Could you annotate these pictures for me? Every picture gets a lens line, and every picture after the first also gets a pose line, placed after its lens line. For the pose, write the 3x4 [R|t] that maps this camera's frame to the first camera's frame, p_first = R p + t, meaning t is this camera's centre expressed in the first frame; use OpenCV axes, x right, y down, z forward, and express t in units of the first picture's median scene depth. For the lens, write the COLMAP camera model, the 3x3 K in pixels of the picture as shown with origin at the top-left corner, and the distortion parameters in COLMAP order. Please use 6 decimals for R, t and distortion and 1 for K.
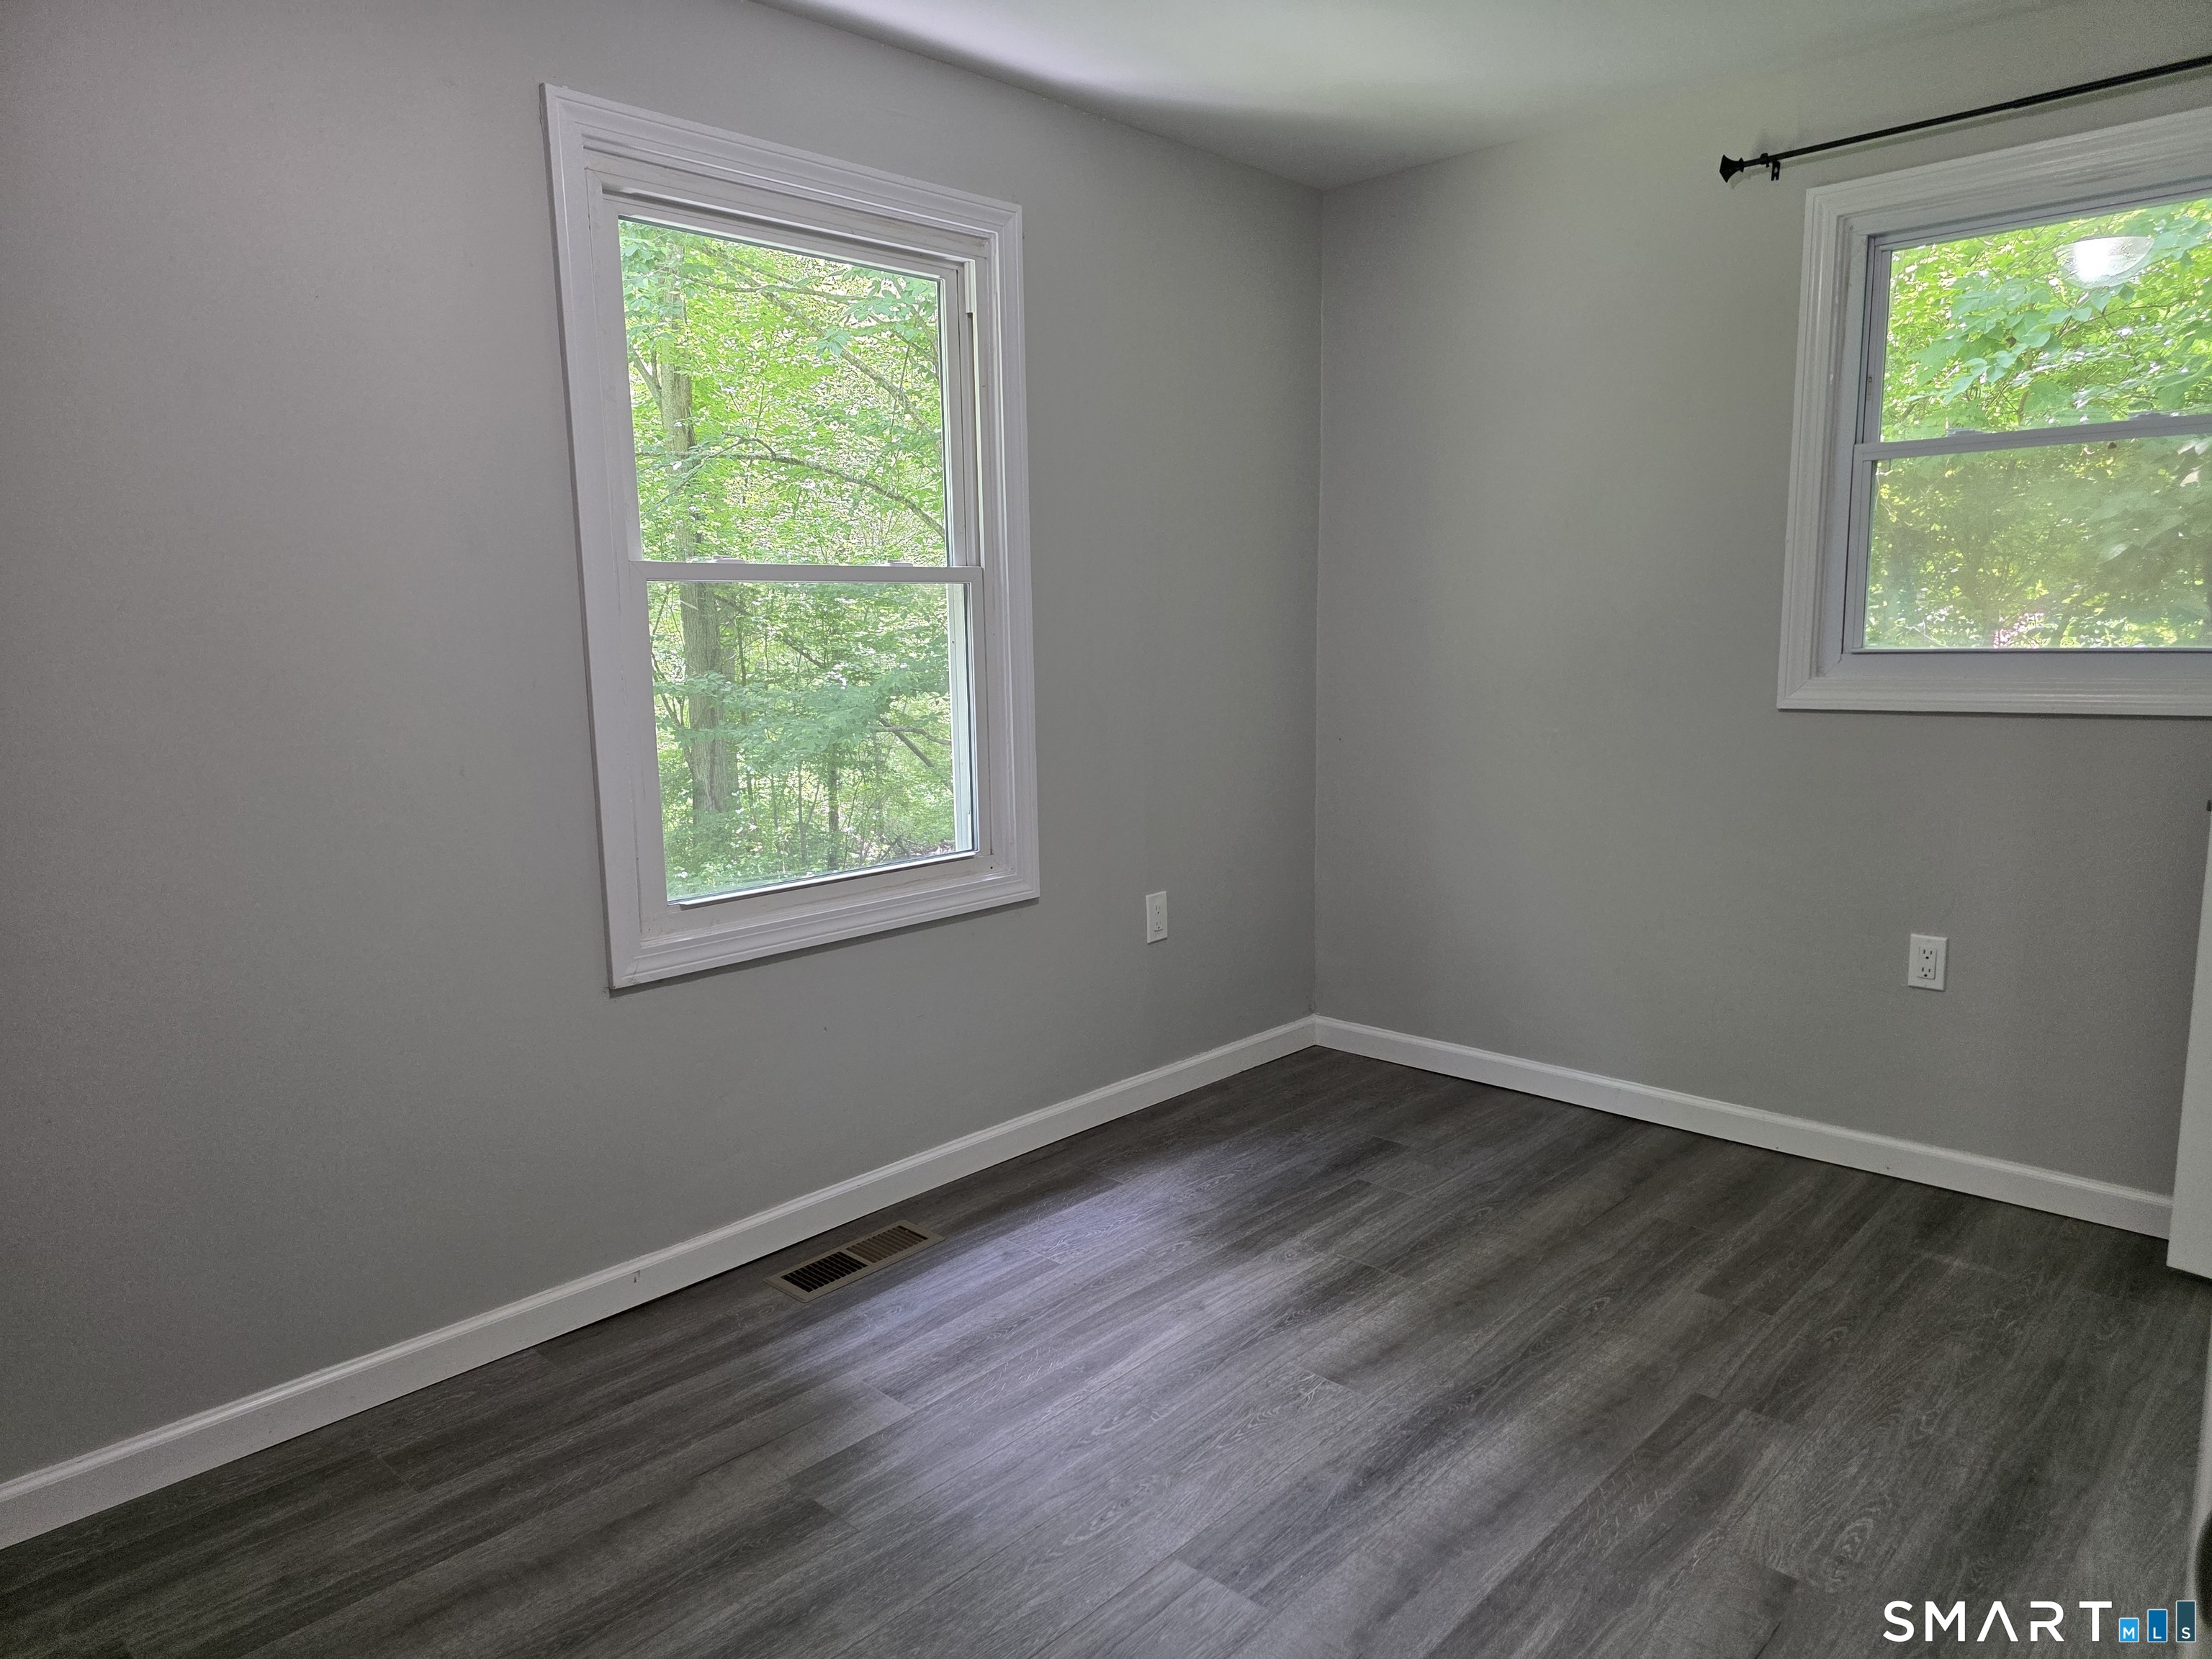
lens RADIAL K [[1495.2, 0, 1122.4], [0, 1495.2, 827.9], [0, 0, 1]] dist [0.065101, -0.060567]
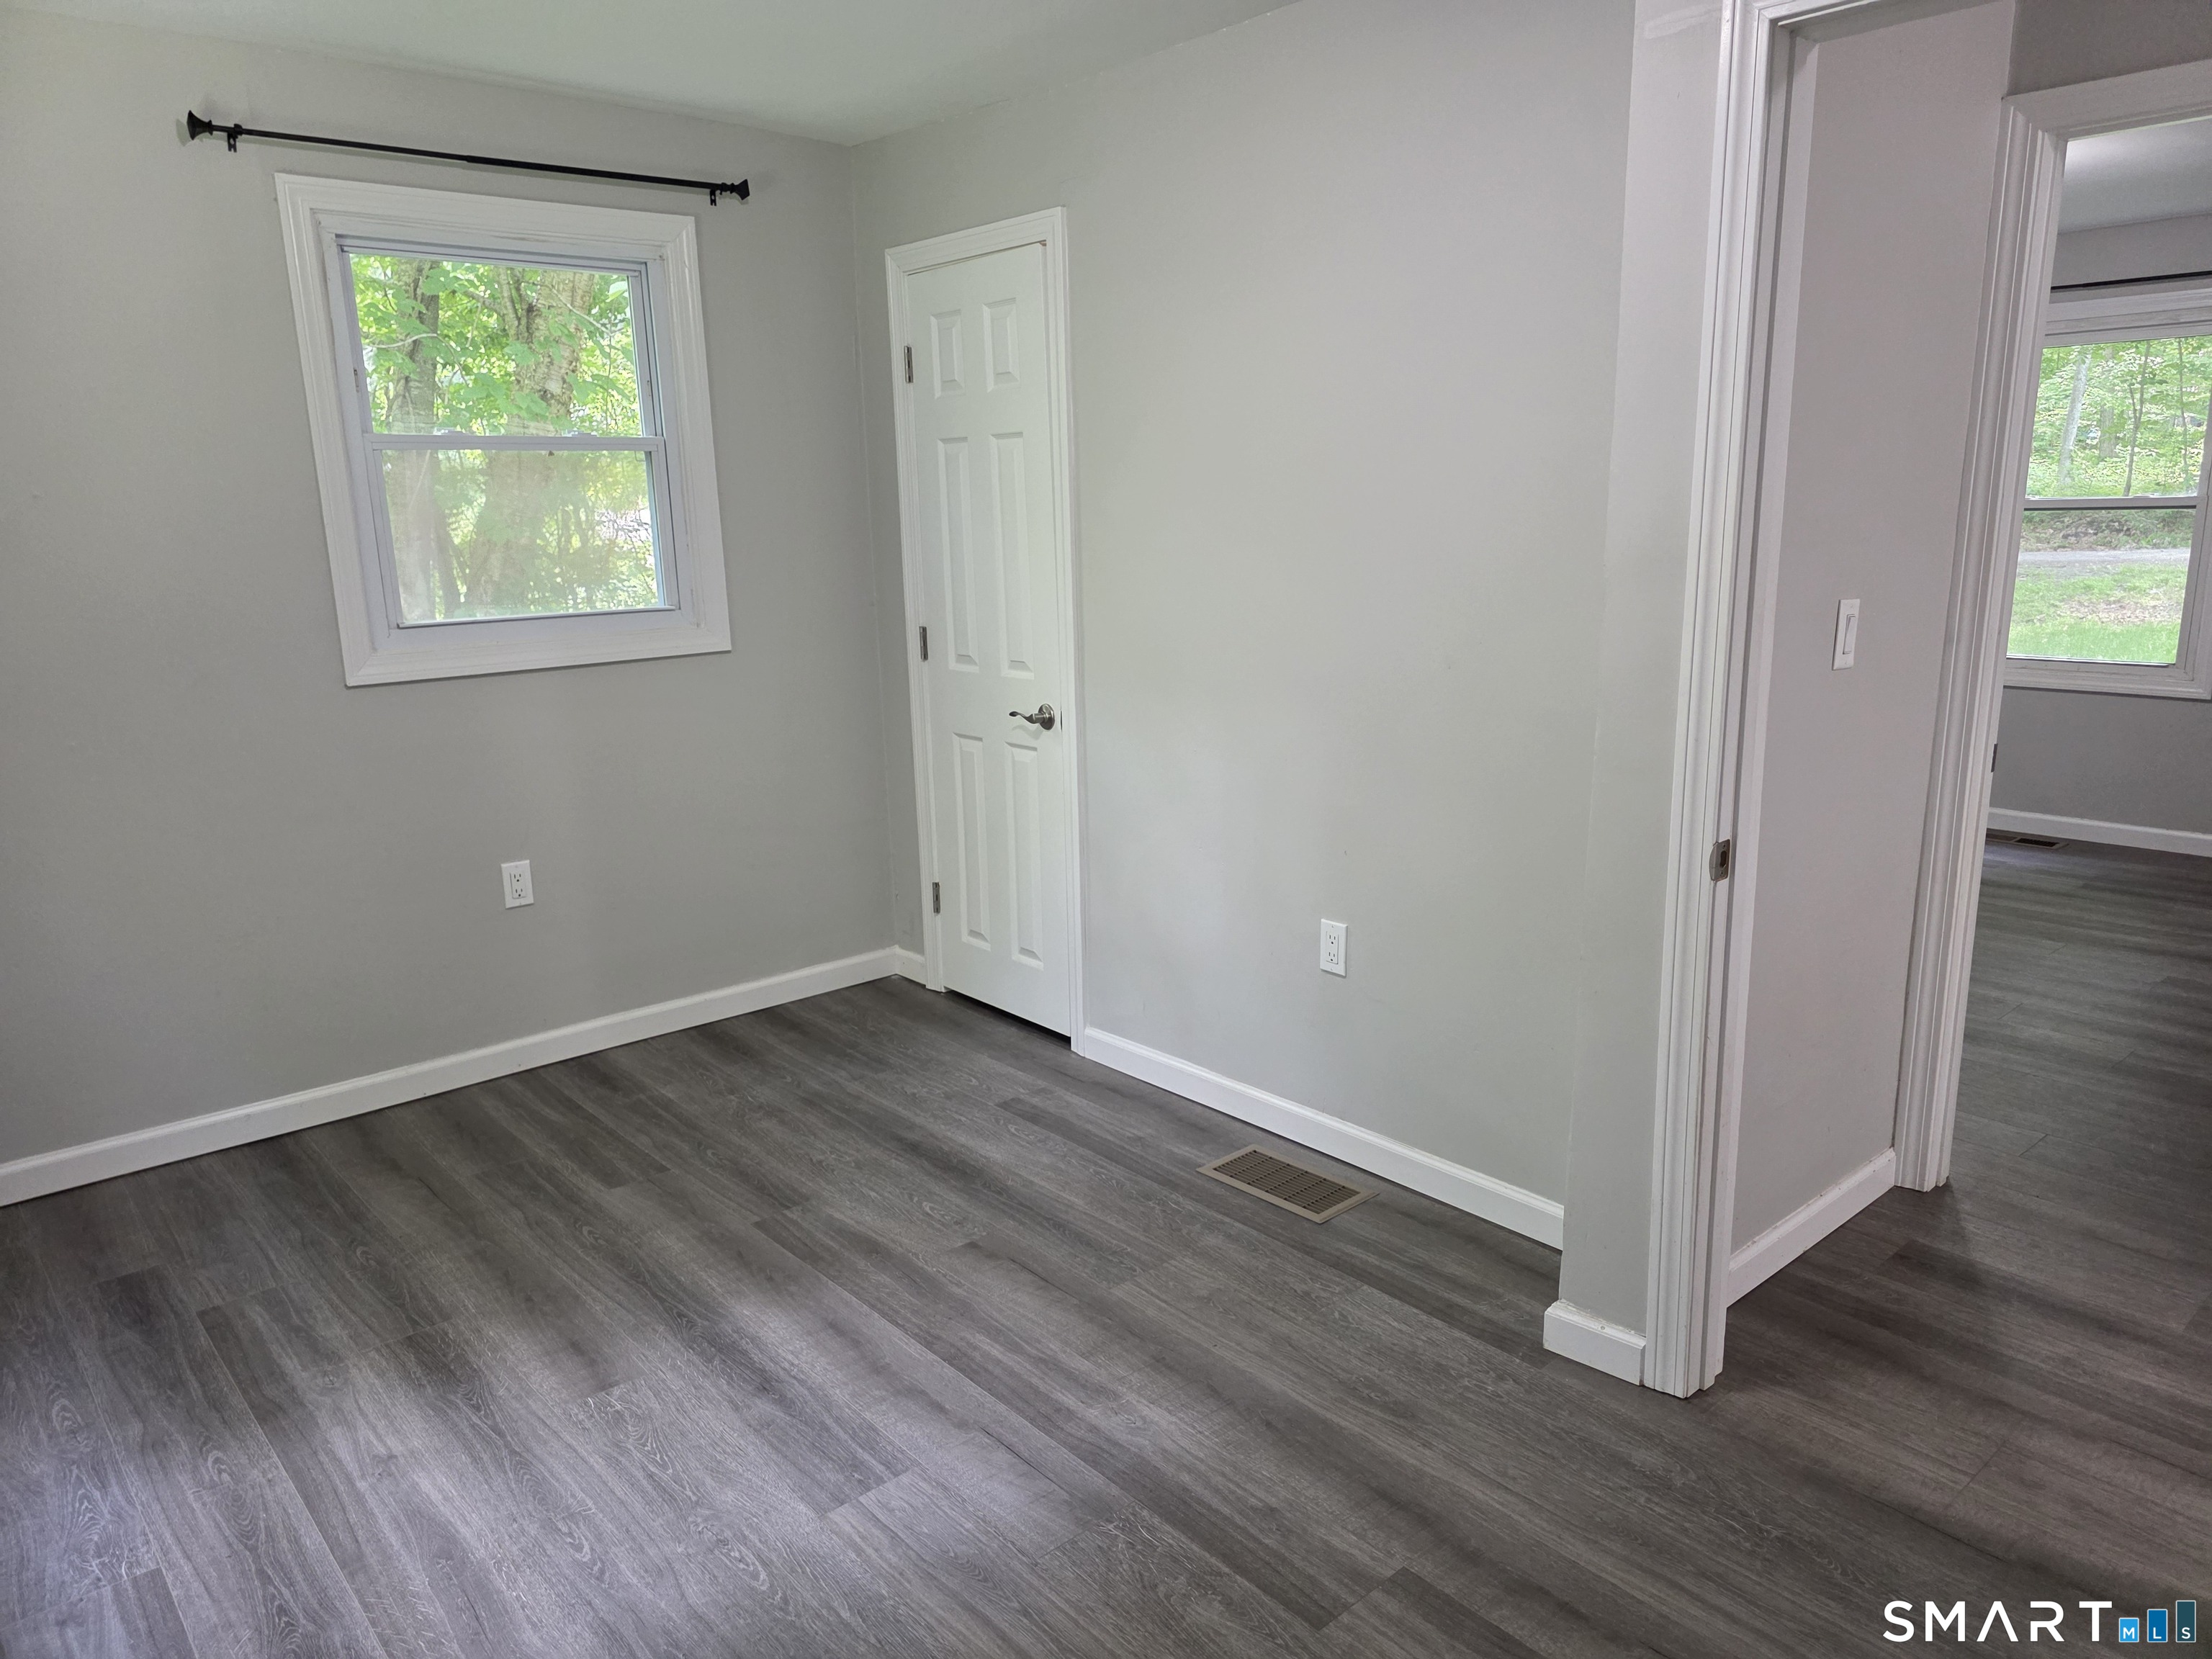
lens RADIAL K [[1495.2, 0, 1123.5], [0, 1495.2, 837.5], [0, 0, 1]] dist [0.065101, -0.060567]
pose [[0.093855, -0.204143, 0.974432, -0.625173], [0.163865, 0.968571, 0.187132, -0.099284], [-0.982008, 0.142112, 0.124357, 0.423582]]
